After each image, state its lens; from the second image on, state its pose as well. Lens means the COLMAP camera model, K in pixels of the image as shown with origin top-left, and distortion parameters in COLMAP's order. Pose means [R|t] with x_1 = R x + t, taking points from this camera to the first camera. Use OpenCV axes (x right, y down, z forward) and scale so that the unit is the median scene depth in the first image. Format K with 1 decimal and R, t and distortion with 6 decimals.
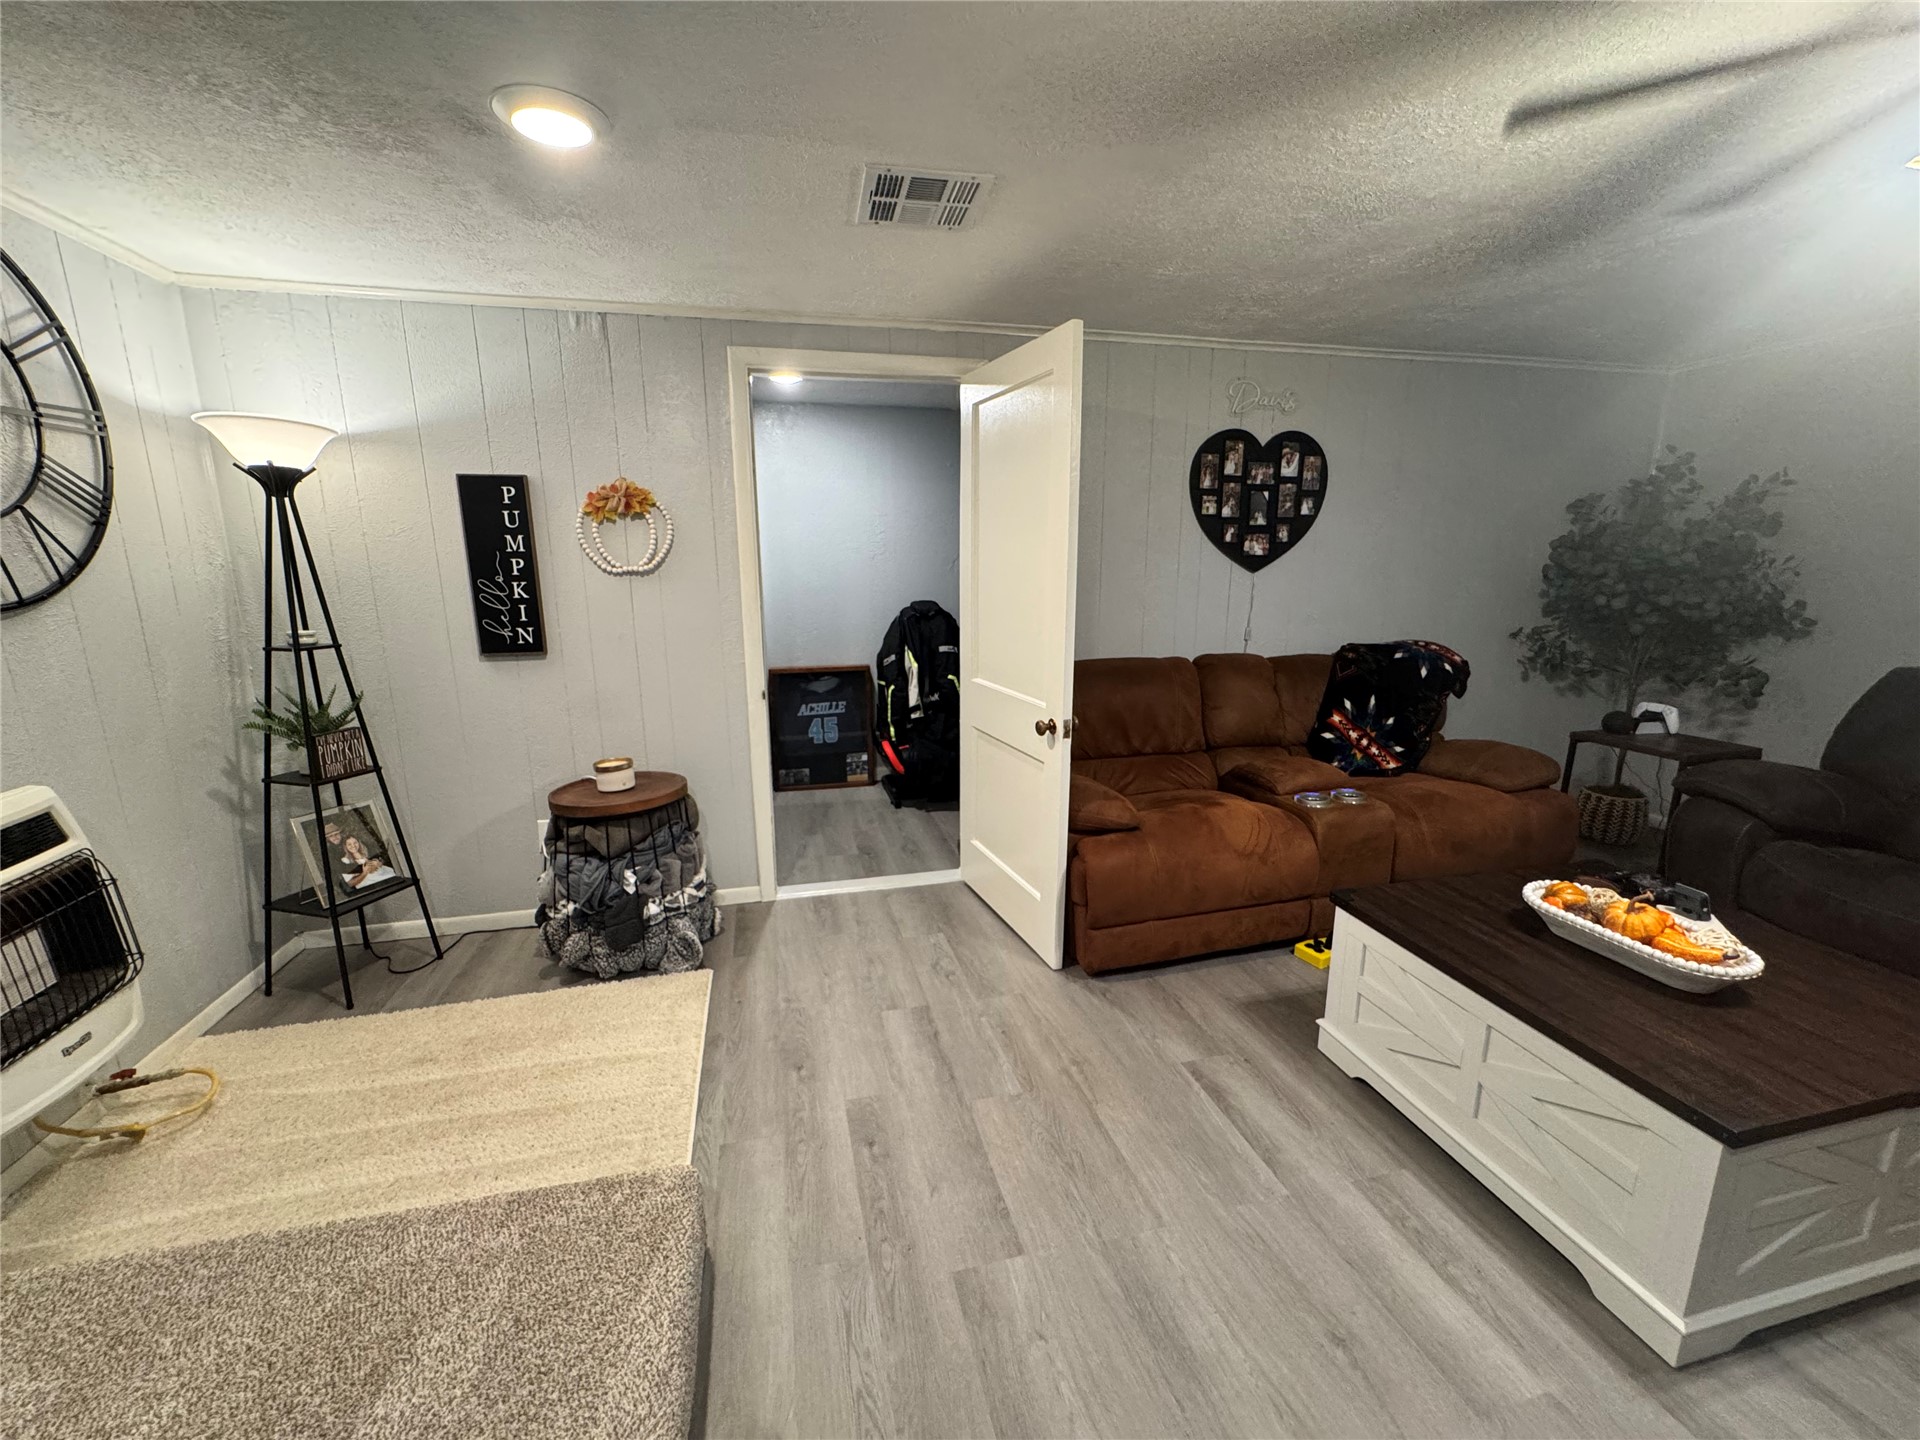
lens RADIAL K [[768.1, 0, 957.1], [0, 768.1, 719.3], [0, 0, 1]] dist [-0.006310, 0.000890]
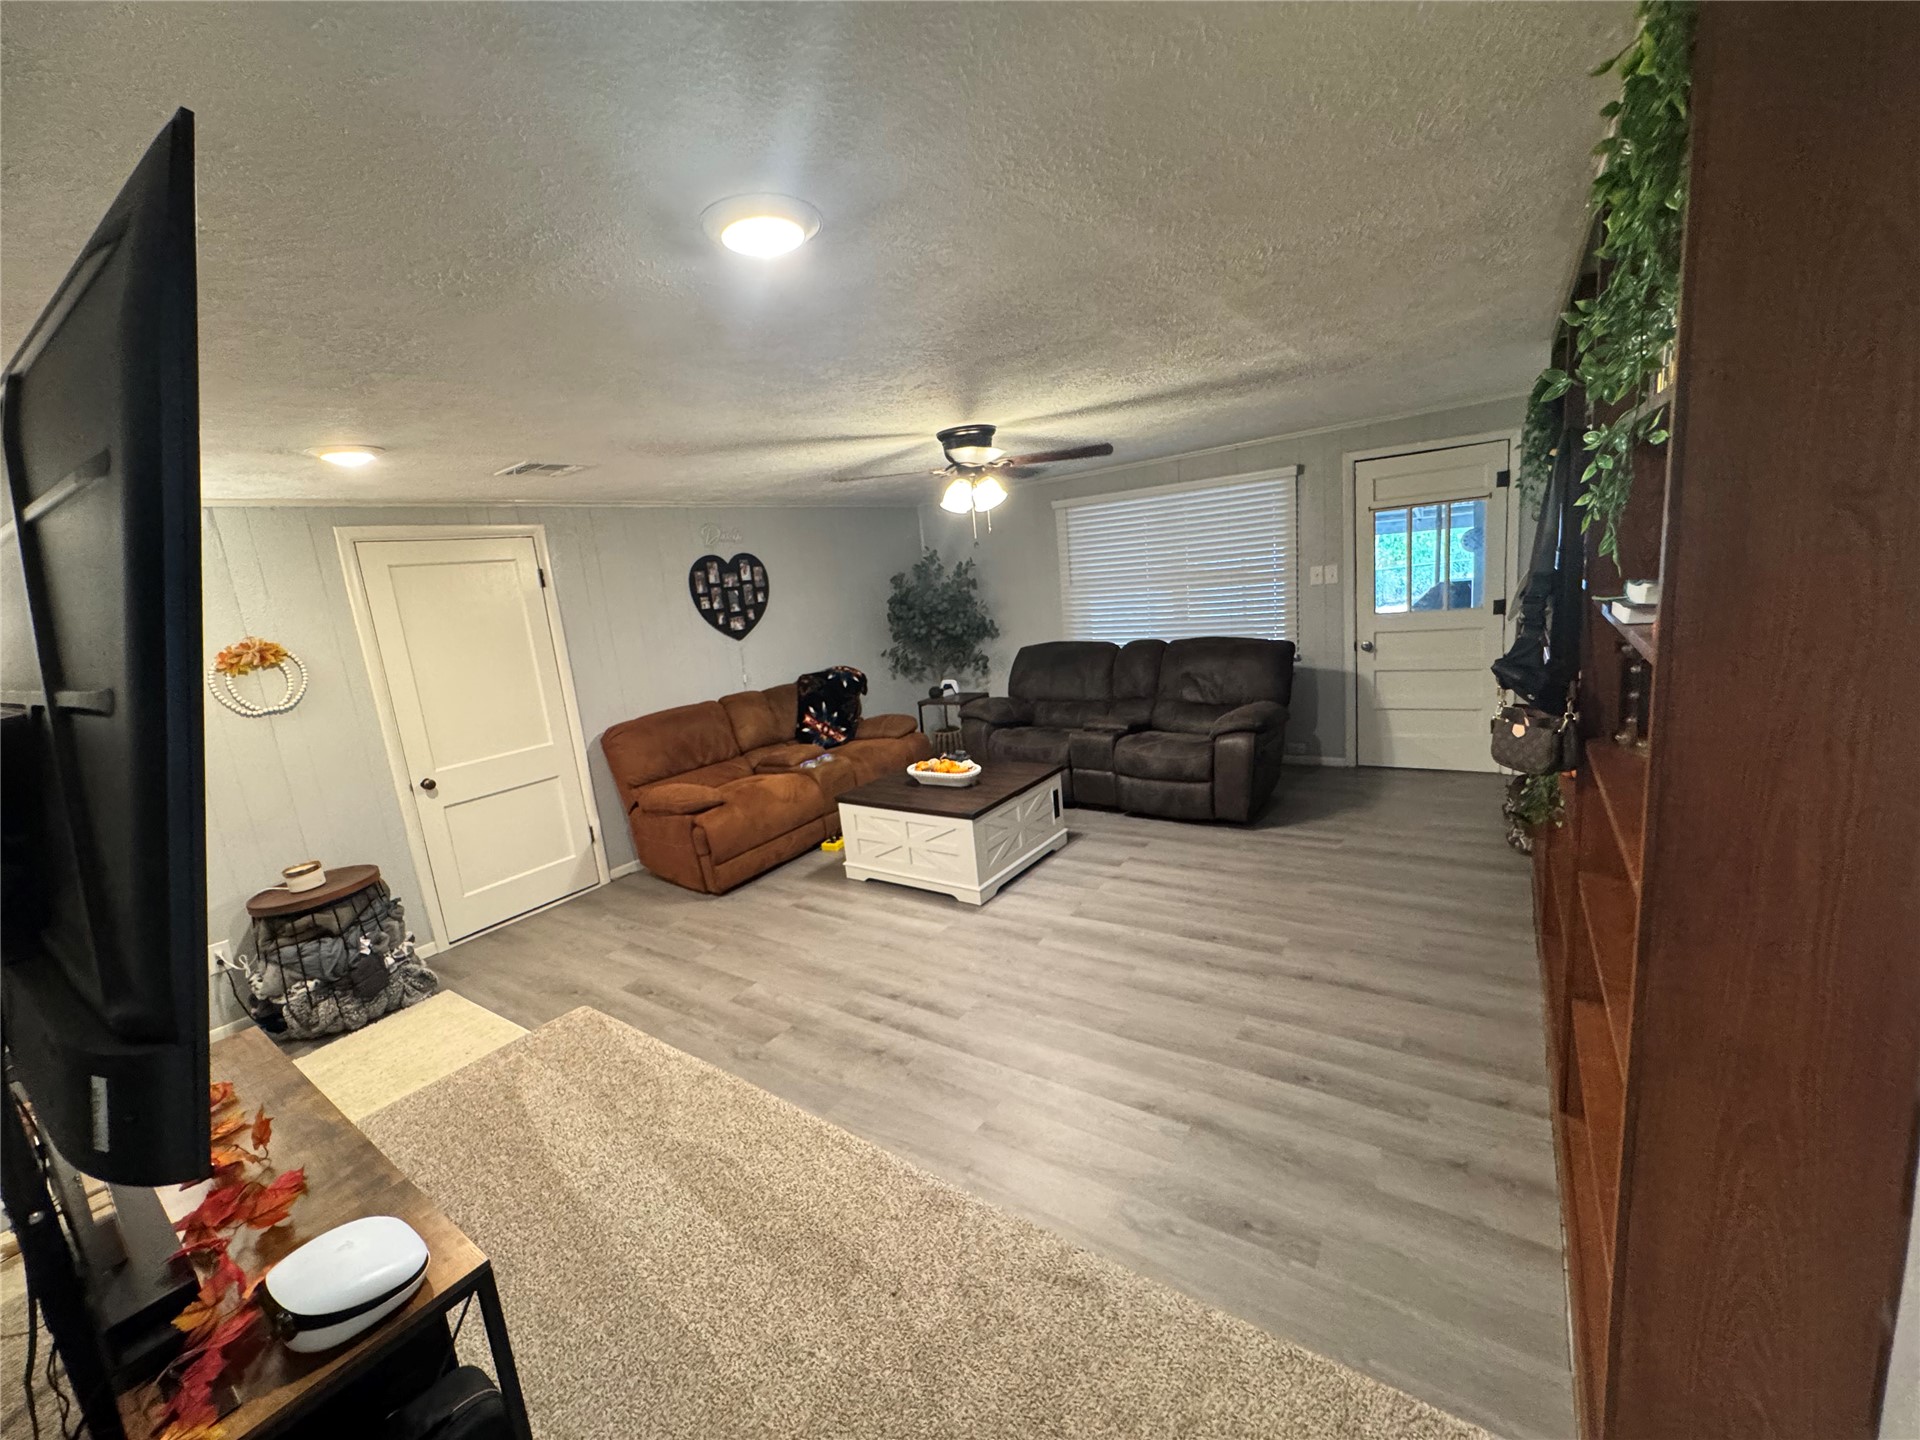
lens RADIAL K [[768.1, 0, 963.9], [0, 768.1, 716.2], [0, 0, 1]] dist [-0.006310, 0.000890]
pose [[0.741670, -0.192295, 0.642610, -0.375128], [0.229367, 0.972981, 0.026431, 0.030065], [-0.630330, 0.127791, 0.765738, -0.572747]]
